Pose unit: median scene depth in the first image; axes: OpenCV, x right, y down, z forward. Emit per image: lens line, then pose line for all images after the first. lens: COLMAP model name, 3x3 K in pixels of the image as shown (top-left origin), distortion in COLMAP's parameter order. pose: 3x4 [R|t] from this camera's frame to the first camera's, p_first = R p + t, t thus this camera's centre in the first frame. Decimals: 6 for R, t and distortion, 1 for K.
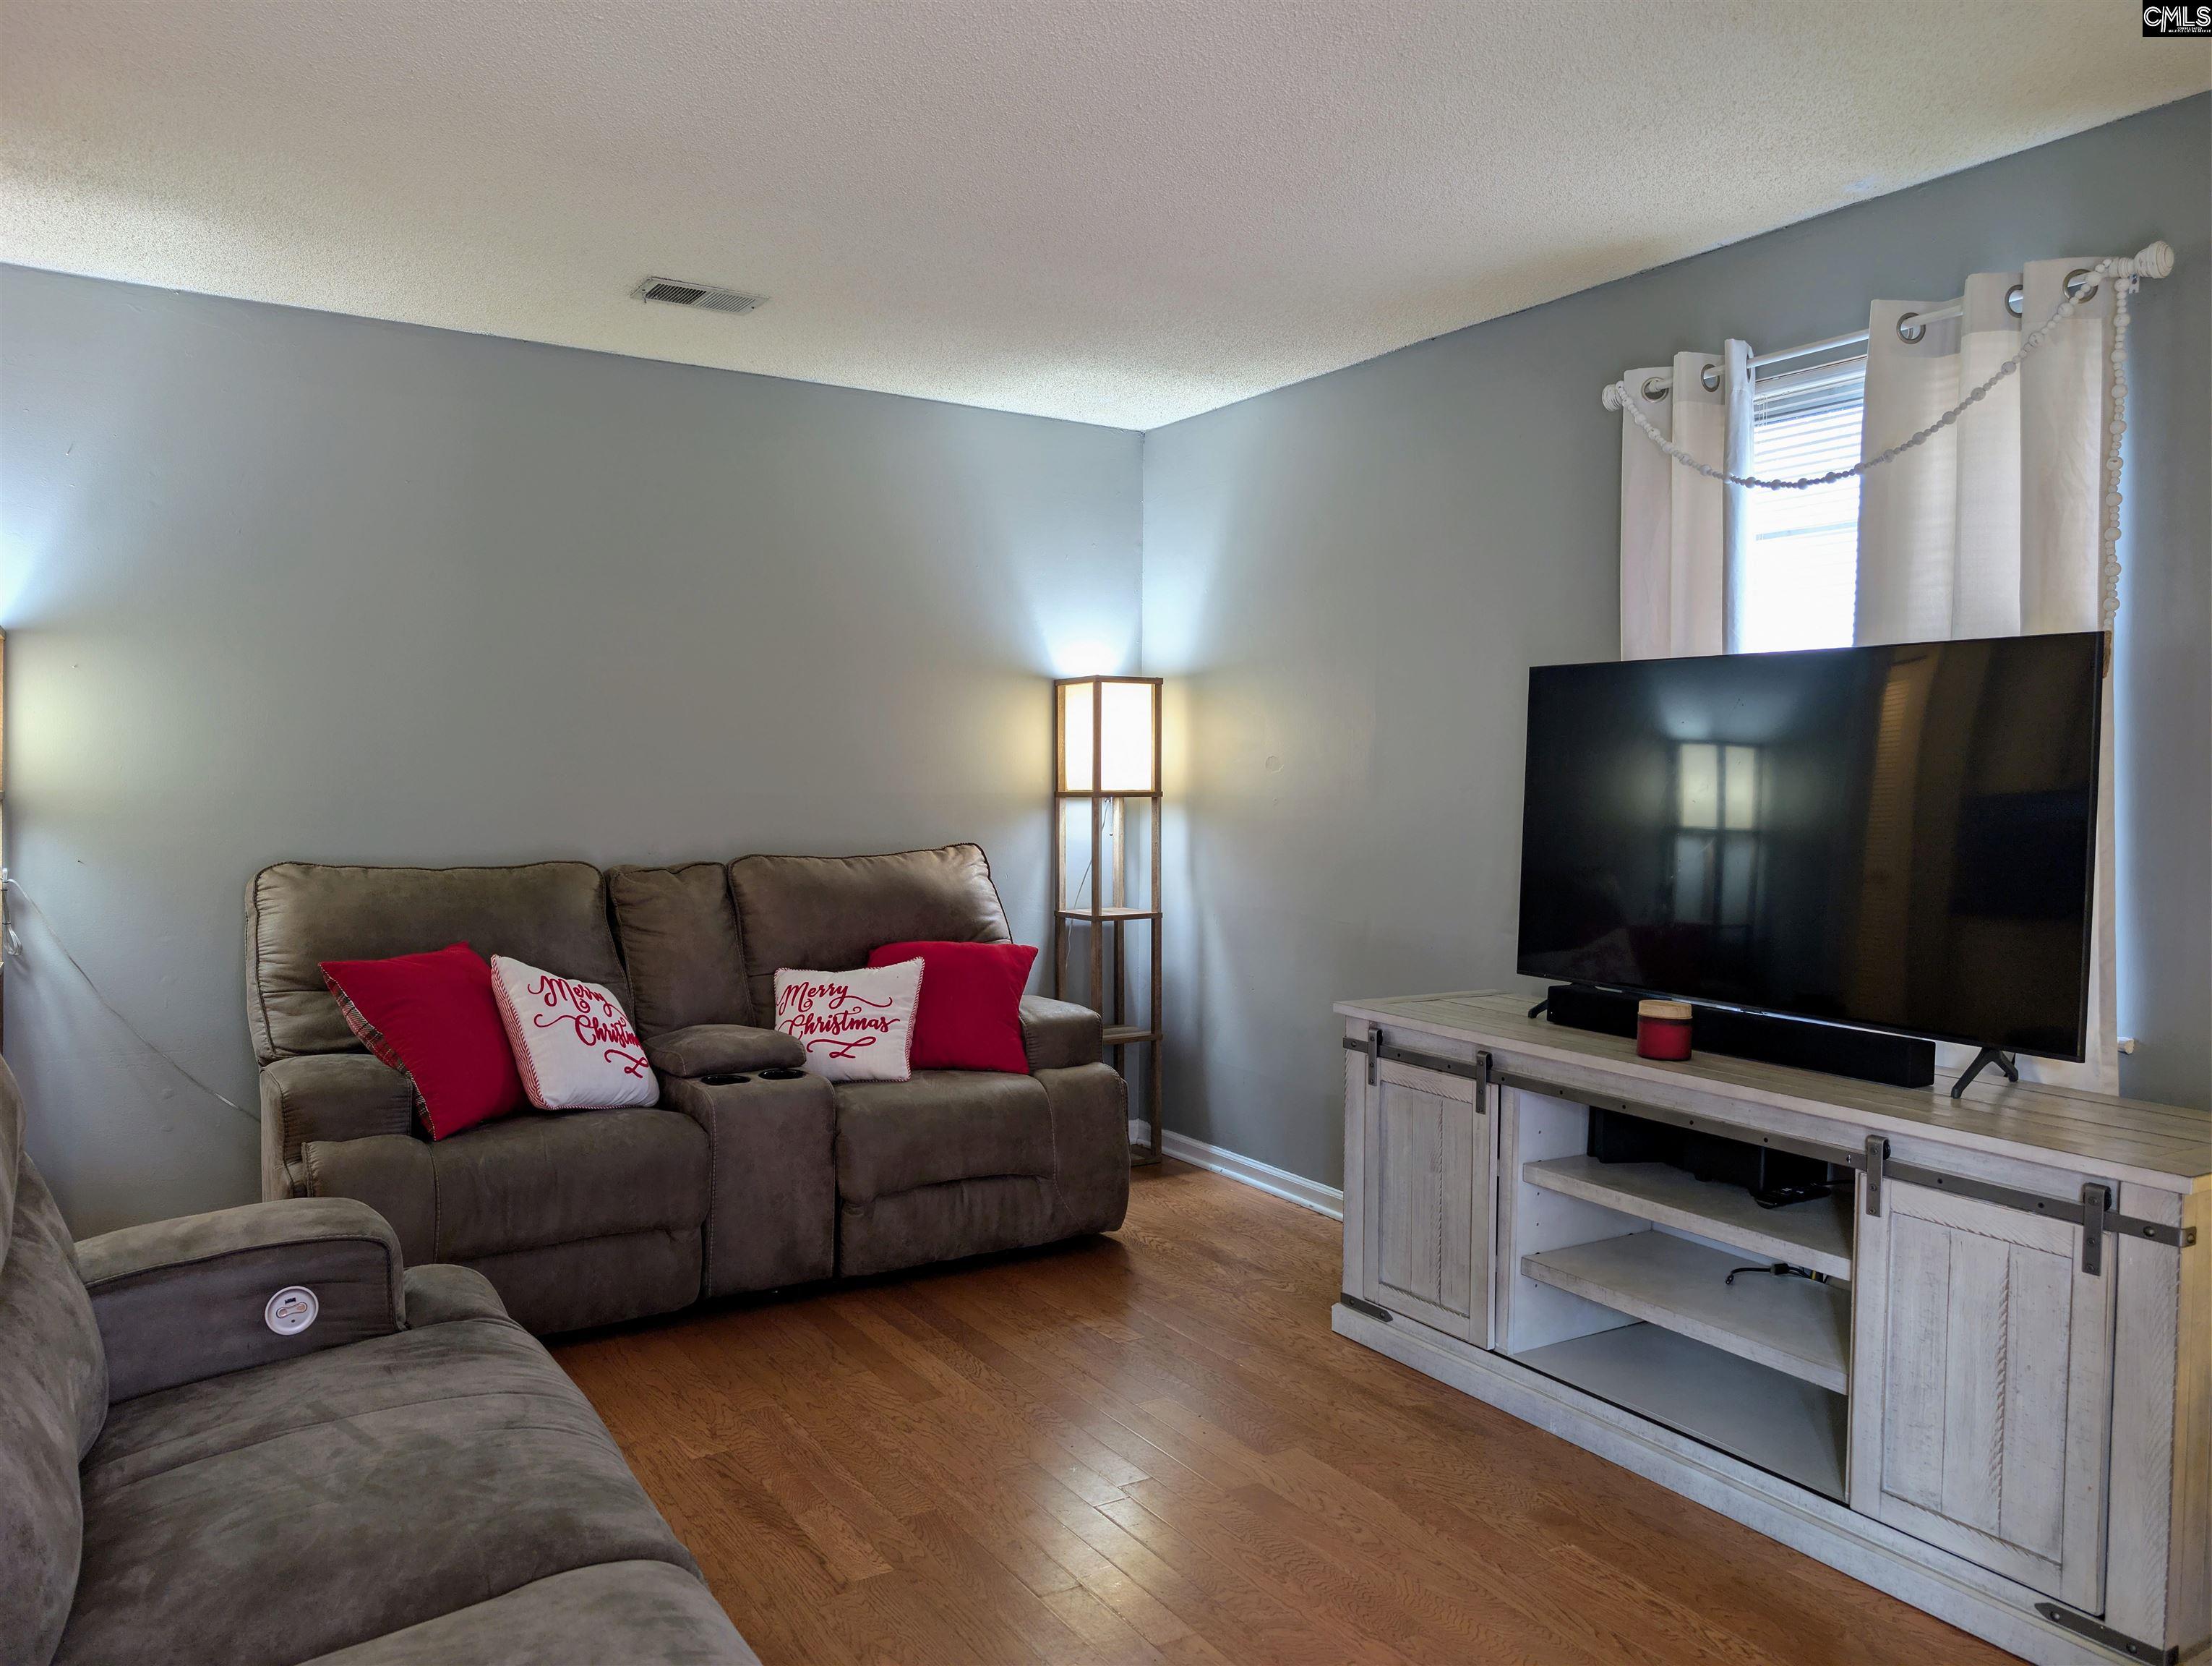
lens RADIAL K [[1541.5, 0, 1106.0], [0, 1541.5, 833.0], [0, 0, 1]] dist [0.006748, -0.021260]
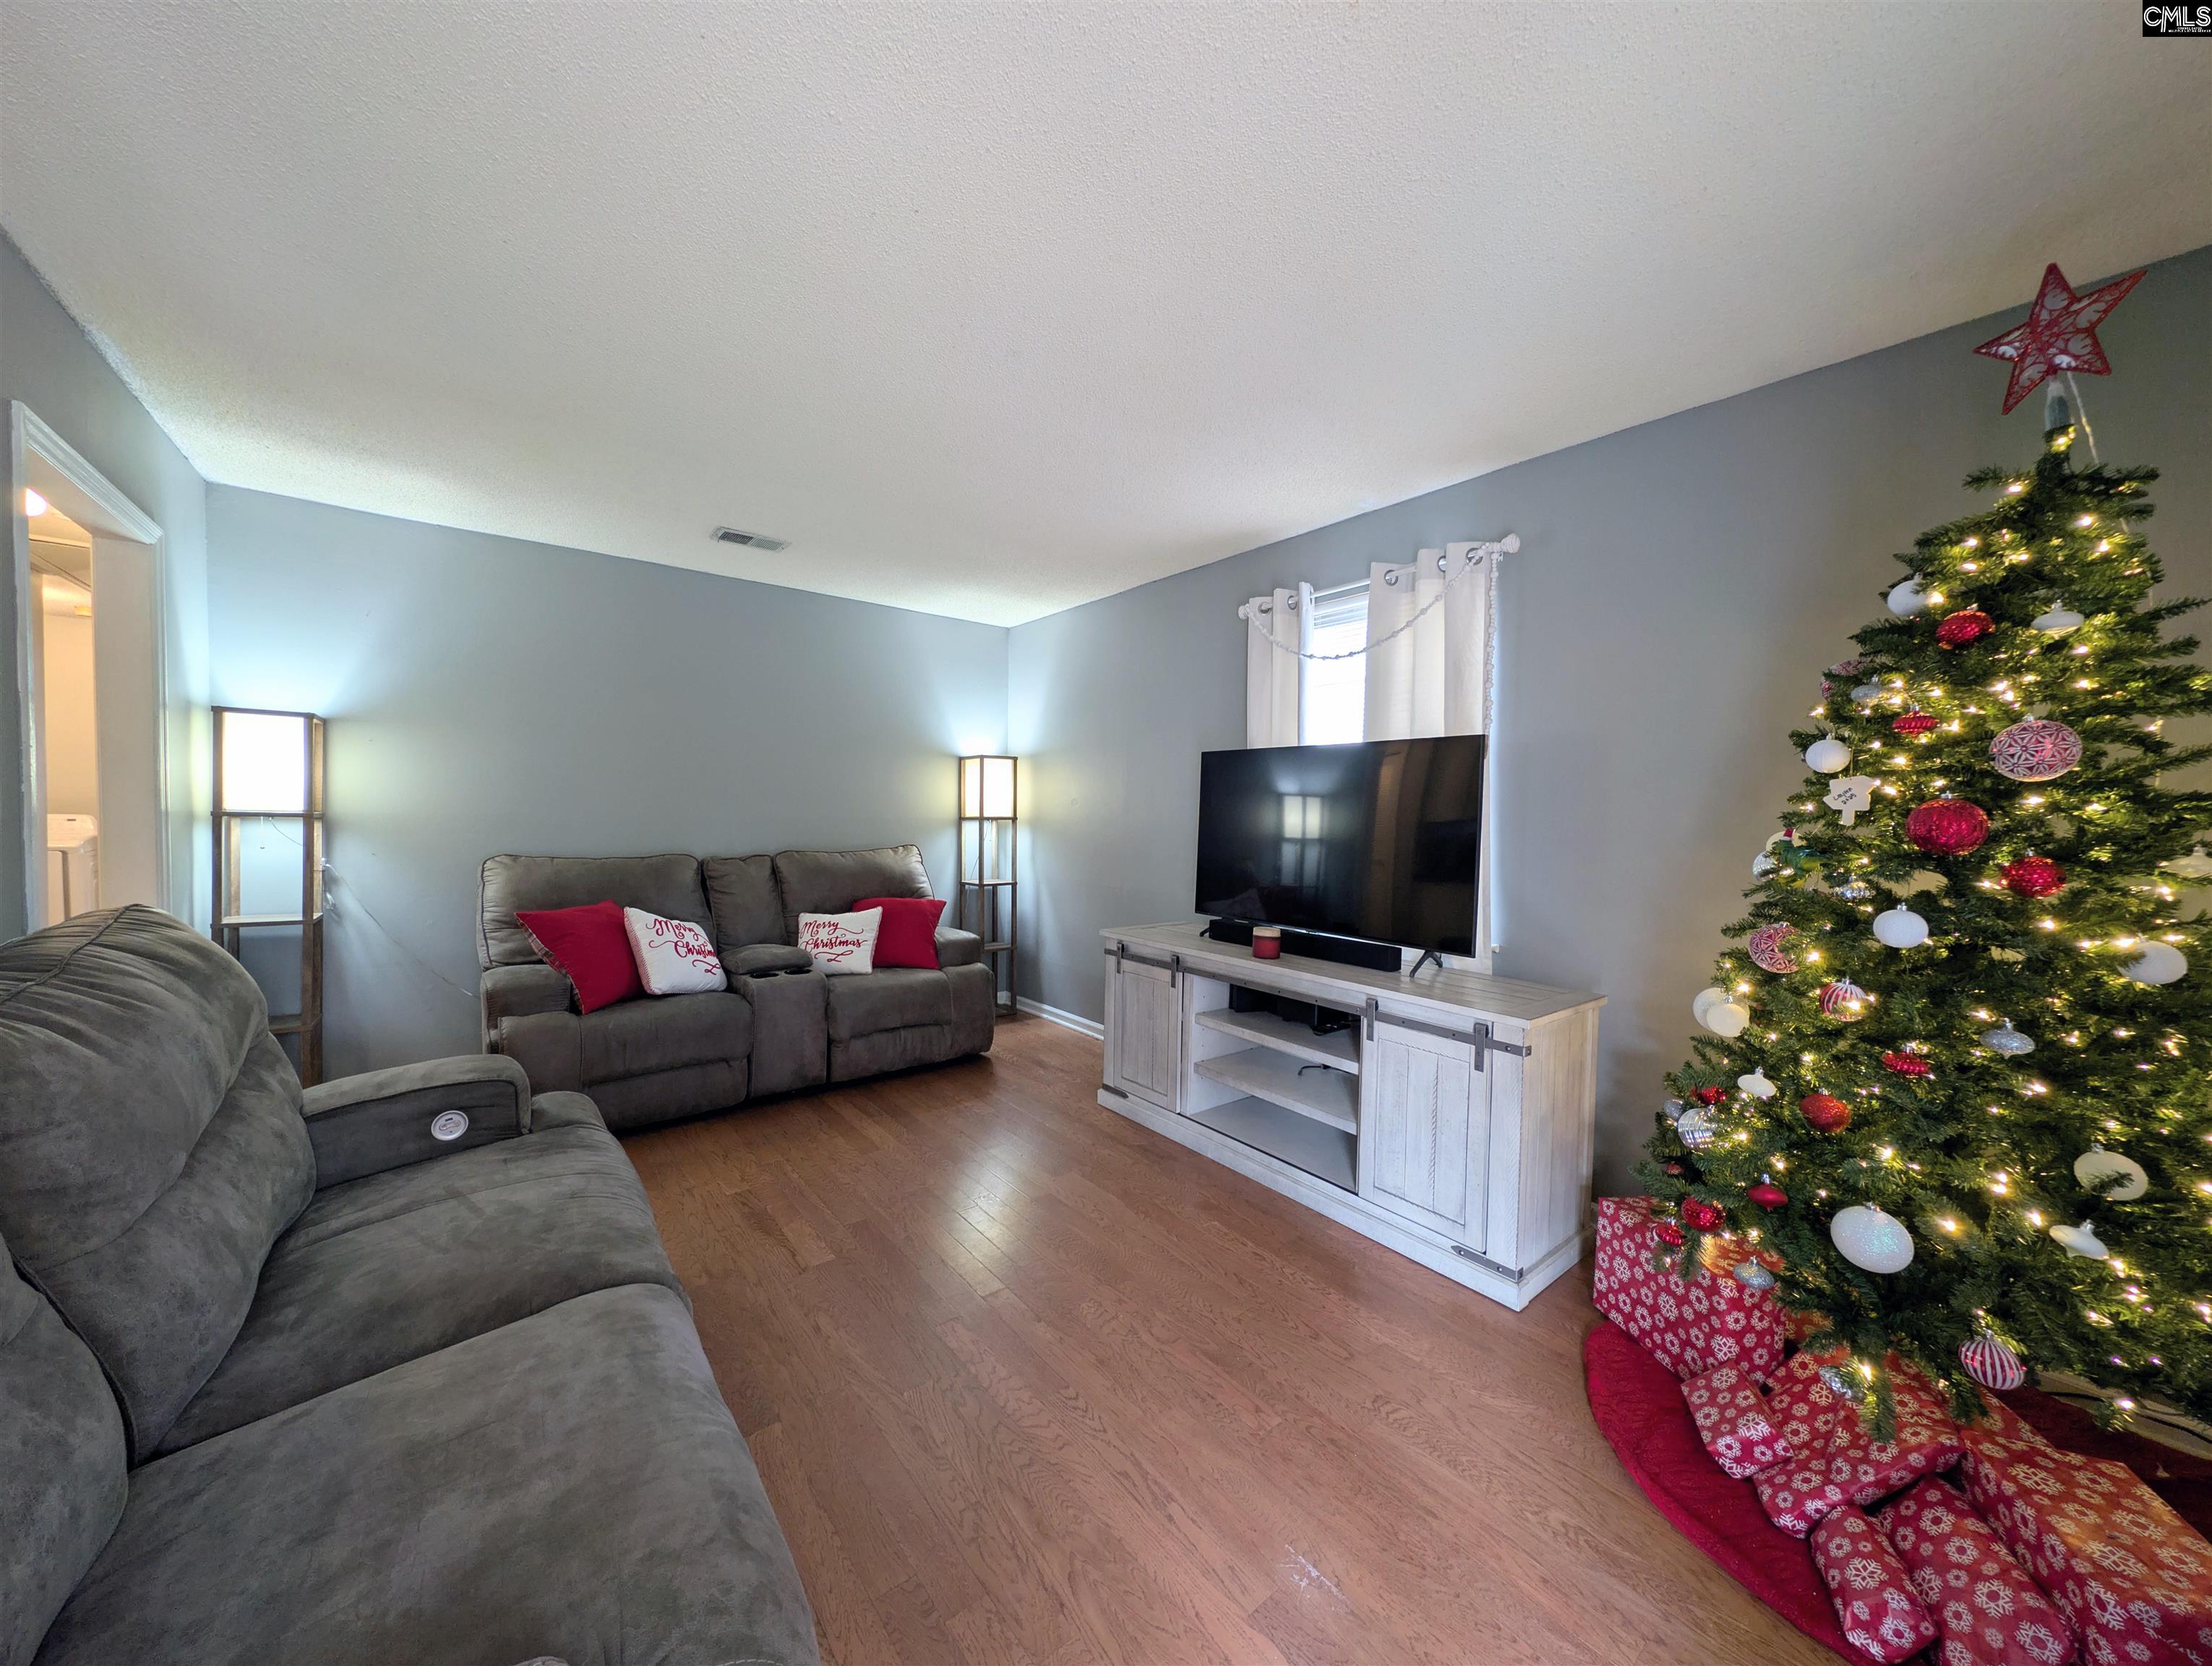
lens RADIAL K [[771.7, 0, 1096.5], [0, 771.7, 839.1], [0, 0, 1]] dist [-0.000121, -0.007564]
pose [[0.993965, 0.002266, 0.109670, 0.047936], [-0.002005, 0.999995, -0.002489, 0.003003], [-0.109675, 0.002255, 0.993965, 0.076410]]
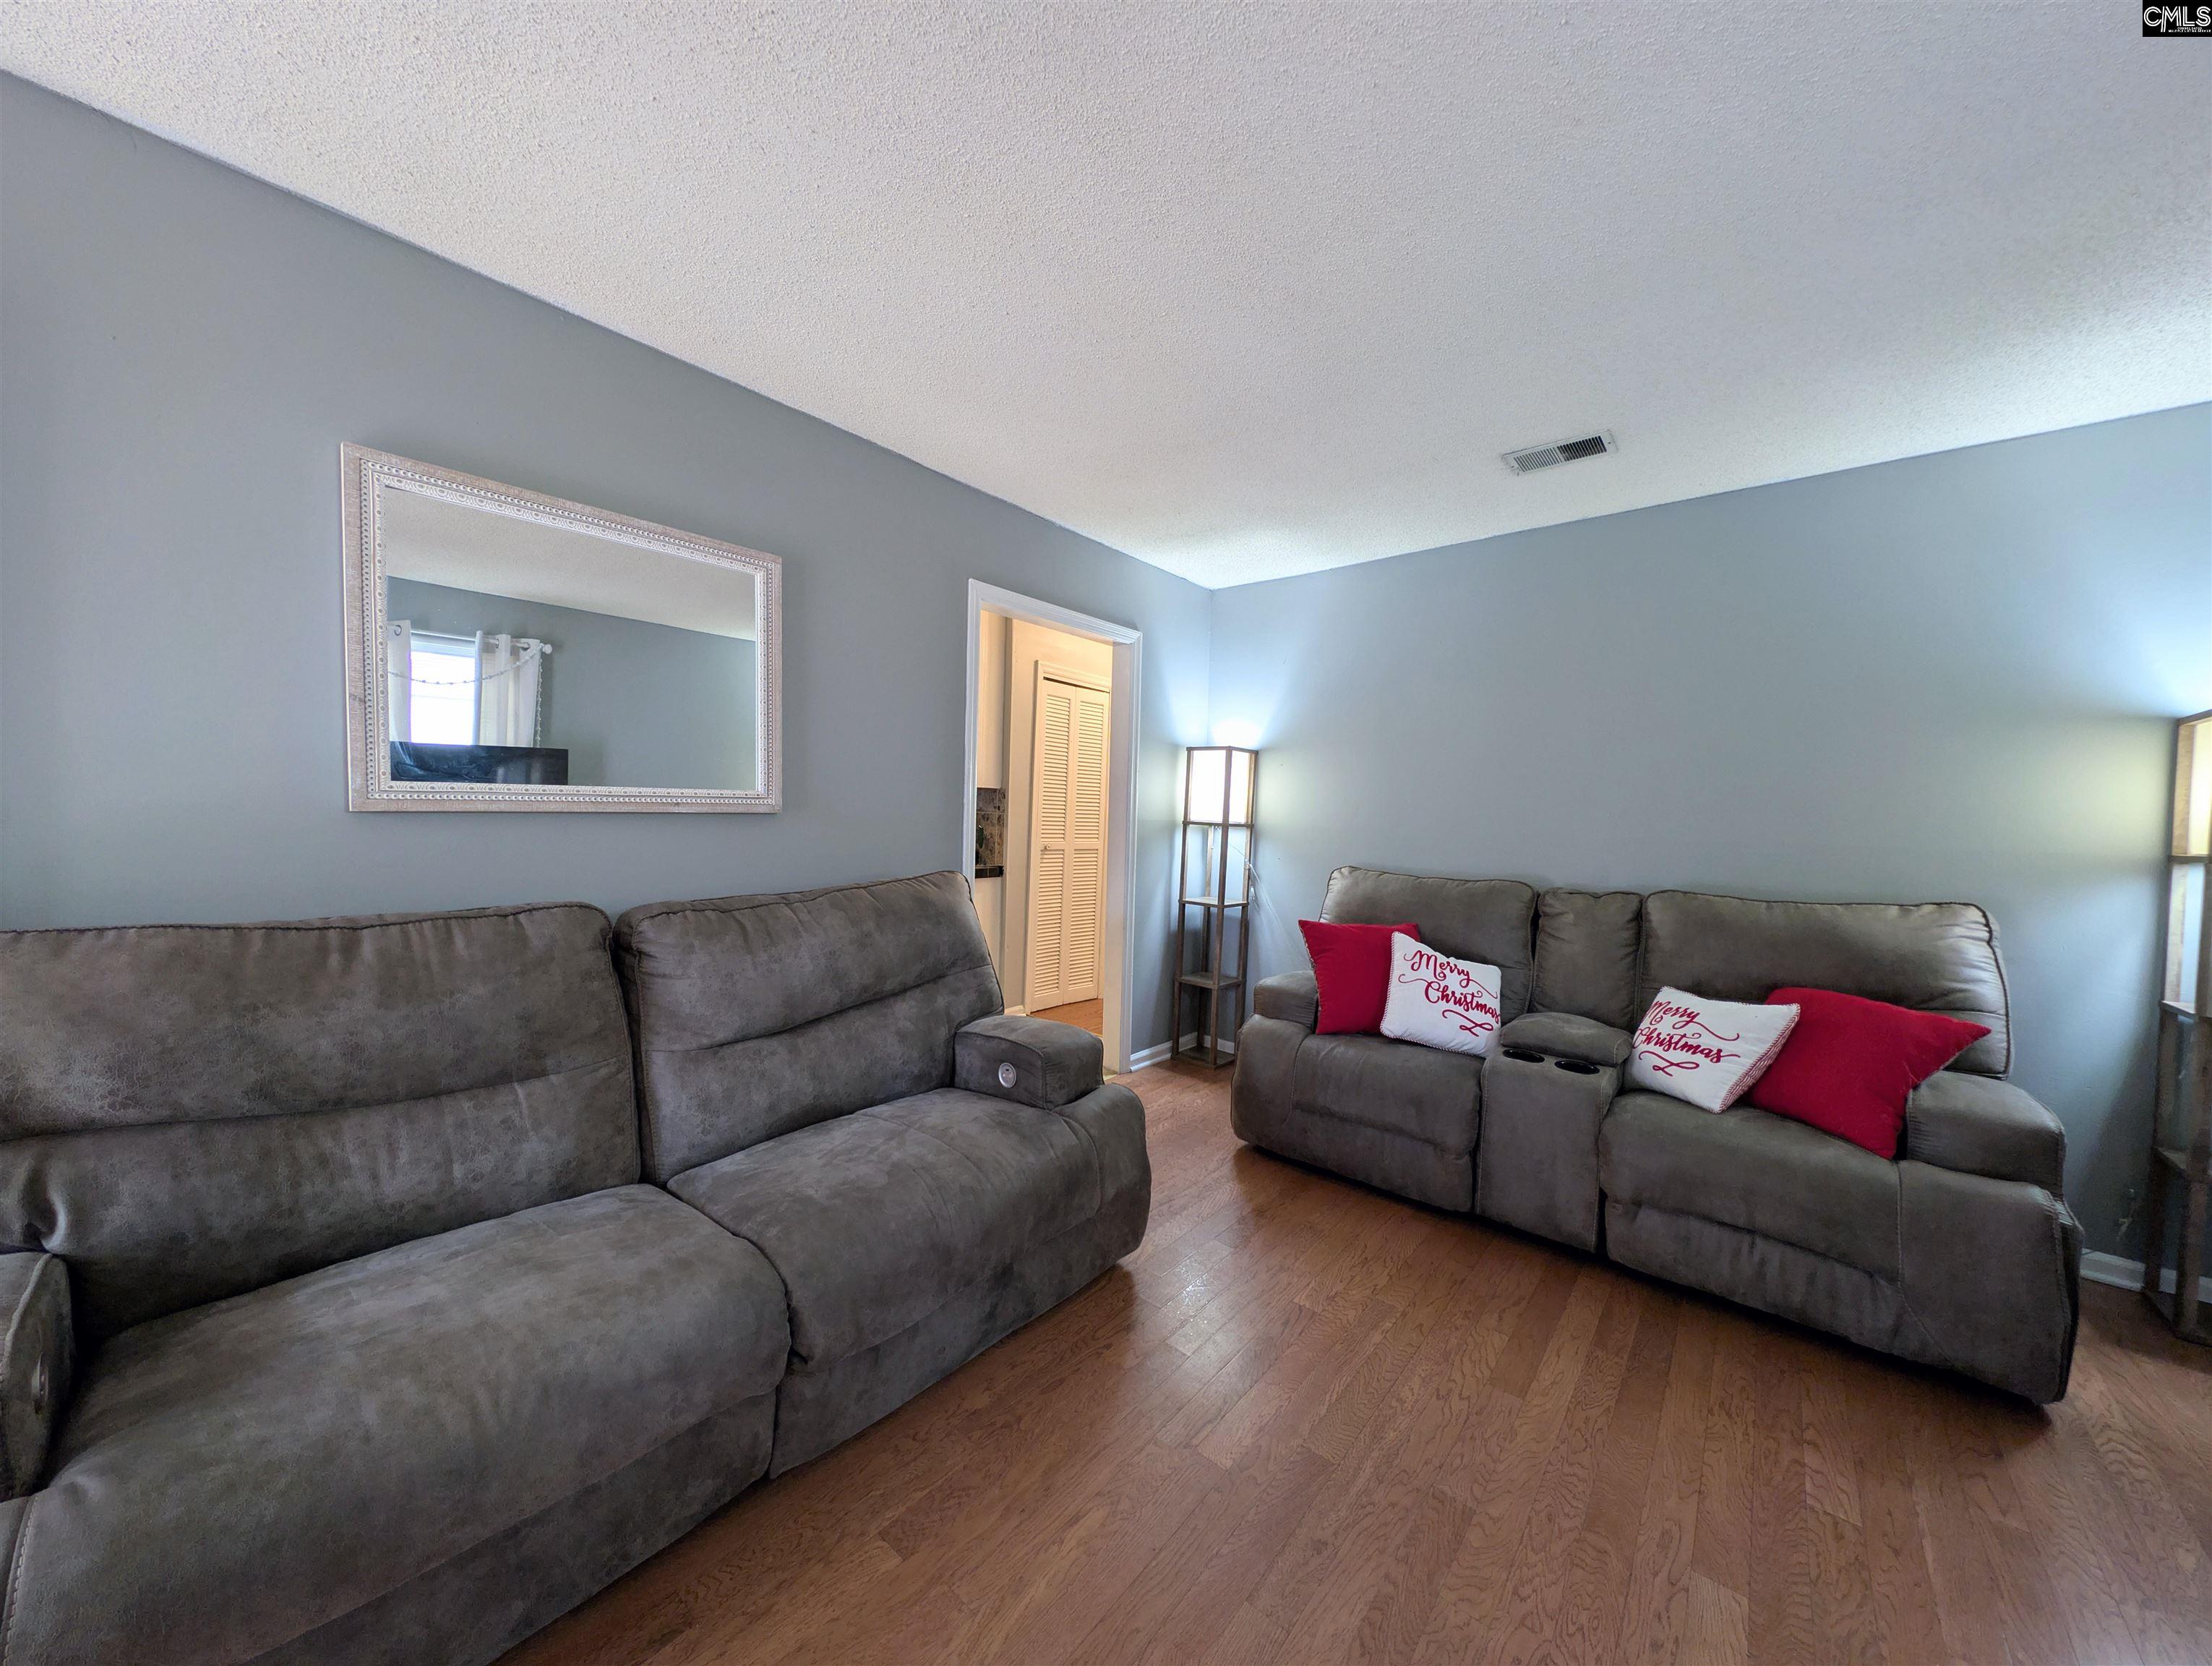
lens RADIAL K [[771.7, 0, 1096.5], [0, 771.7, 839.1], [0, 0, 1]] dist [-0.000121, -0.007564]
pose [[0.288433, 0.035394, -0.956846, 0.314187], [-0.060707, 0.997982, 0.018616, -0.013406], [0.955574, 0.052718, 0.289999, 0.559216]]
